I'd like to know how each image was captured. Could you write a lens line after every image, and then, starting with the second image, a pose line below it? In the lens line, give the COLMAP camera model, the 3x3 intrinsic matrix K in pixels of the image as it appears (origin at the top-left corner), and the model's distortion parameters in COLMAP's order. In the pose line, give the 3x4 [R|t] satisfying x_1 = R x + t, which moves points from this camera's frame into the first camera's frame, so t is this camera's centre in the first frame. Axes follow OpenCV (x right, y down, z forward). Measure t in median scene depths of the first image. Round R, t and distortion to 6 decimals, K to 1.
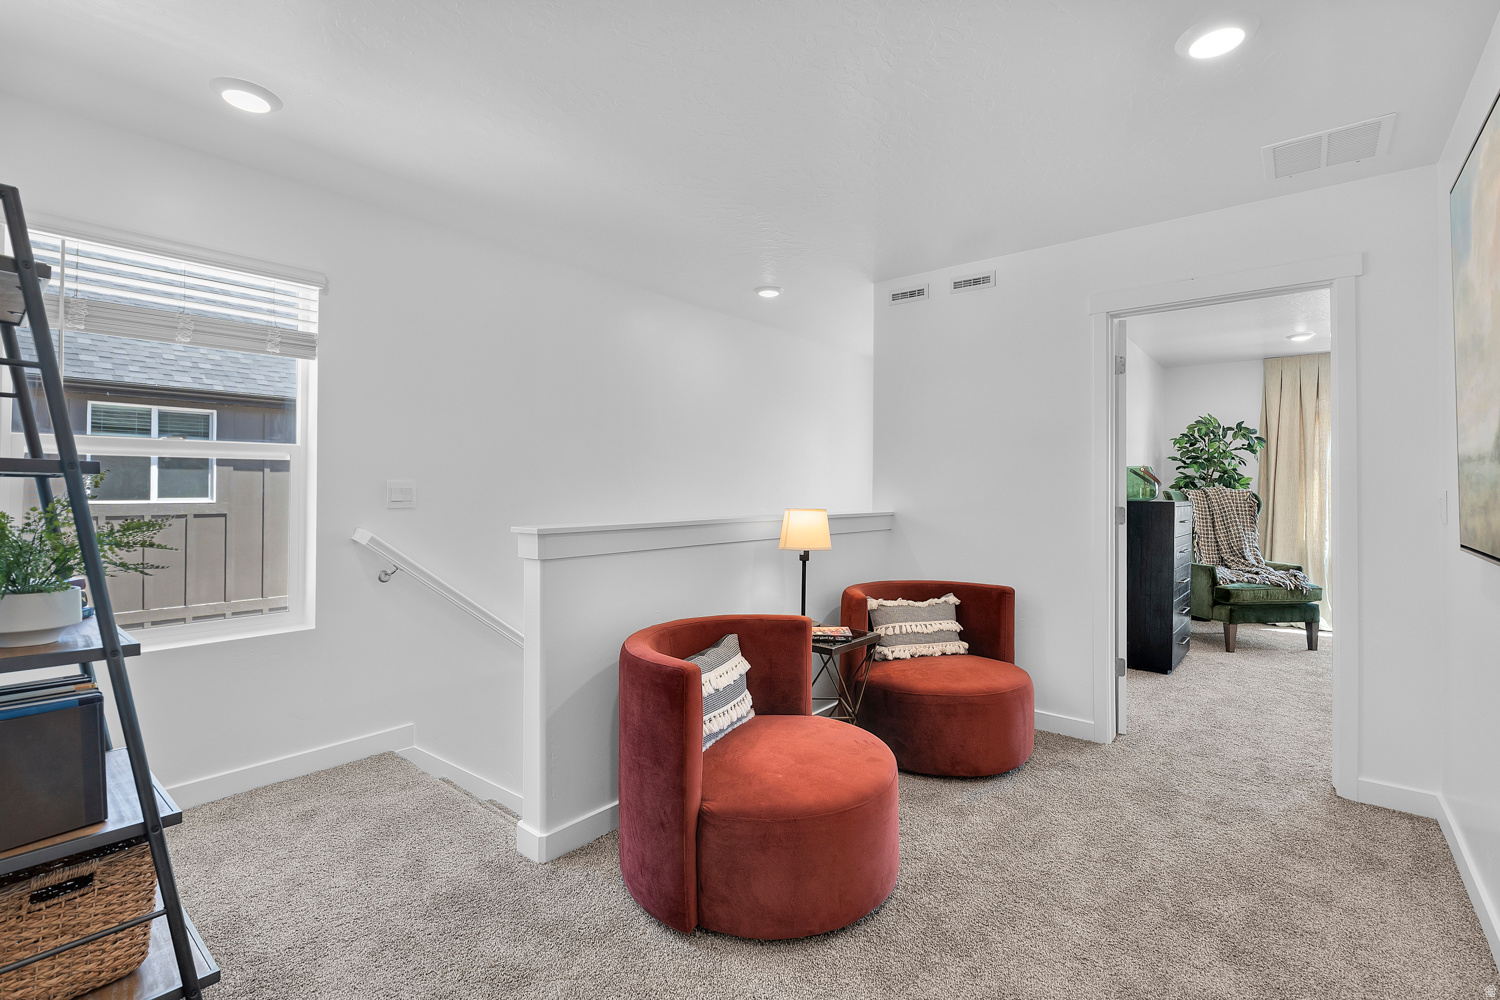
lens RADIAL K [[667.2, 0, 755.1], [0, 667.2, 493.6], [0, 0, 1]] dist [-0.001587, 0.000241]
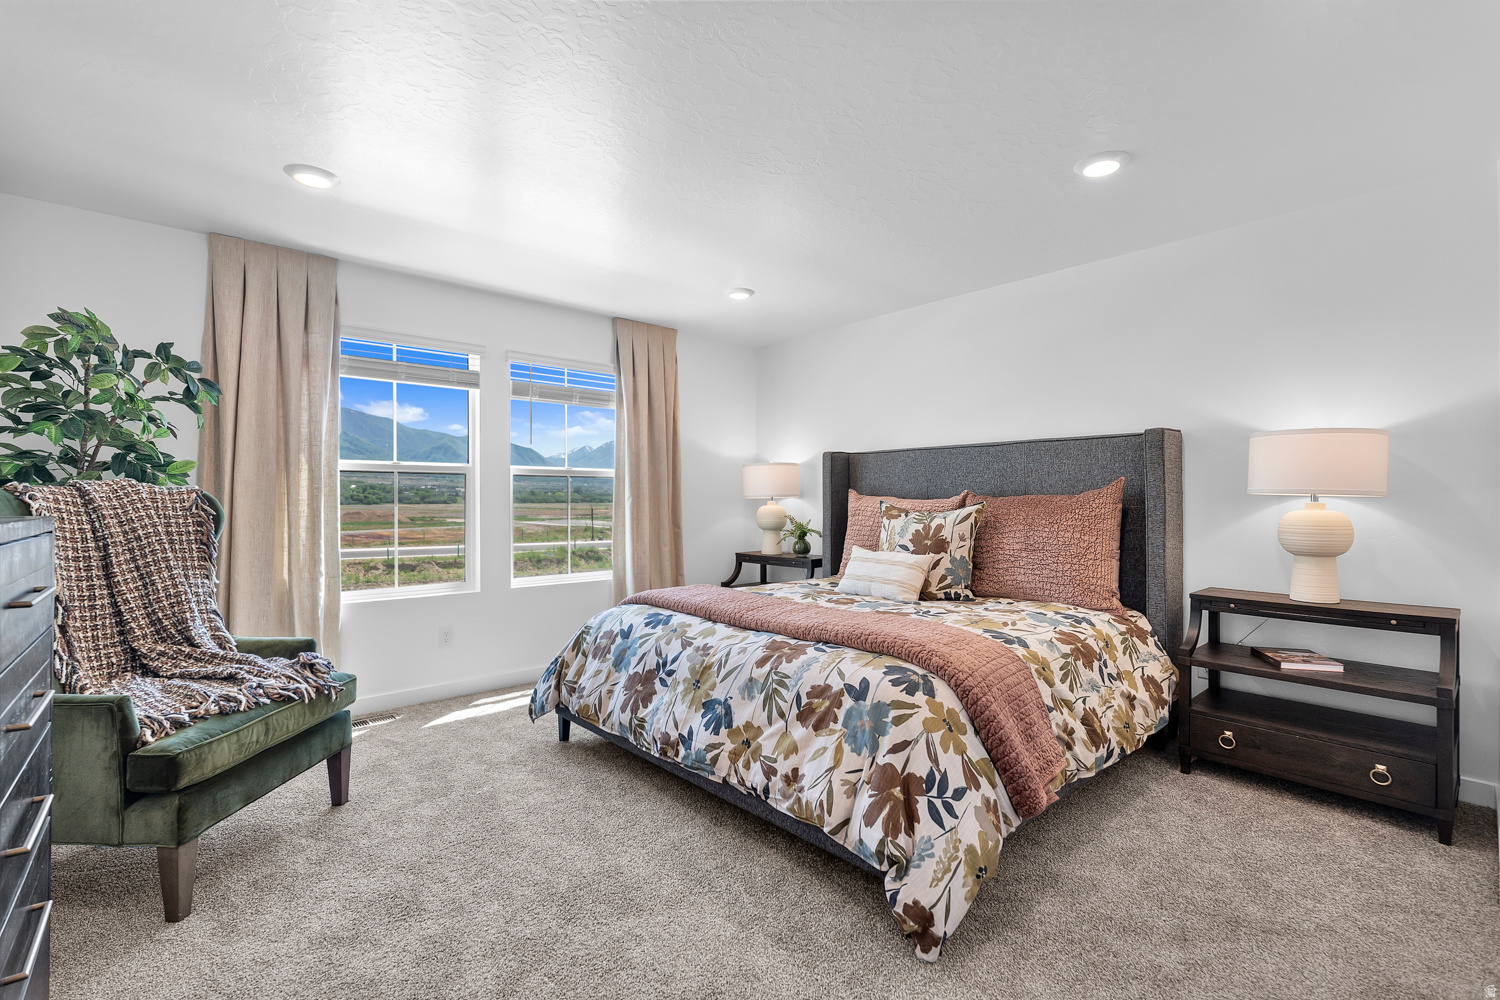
lens RADIAL K [[667.2, 0, 755.1], [0, 667.2, 493.6], [0, 0, 1]] dist [-0.001587, 0.000241]
pose [[0.153259, 0.002484, 0.988183, 0.333144], [0.006853, 0.999970, -0.003576, 0.003329], [-0.988162, 0.007320, 0.153238, 0.526589]]
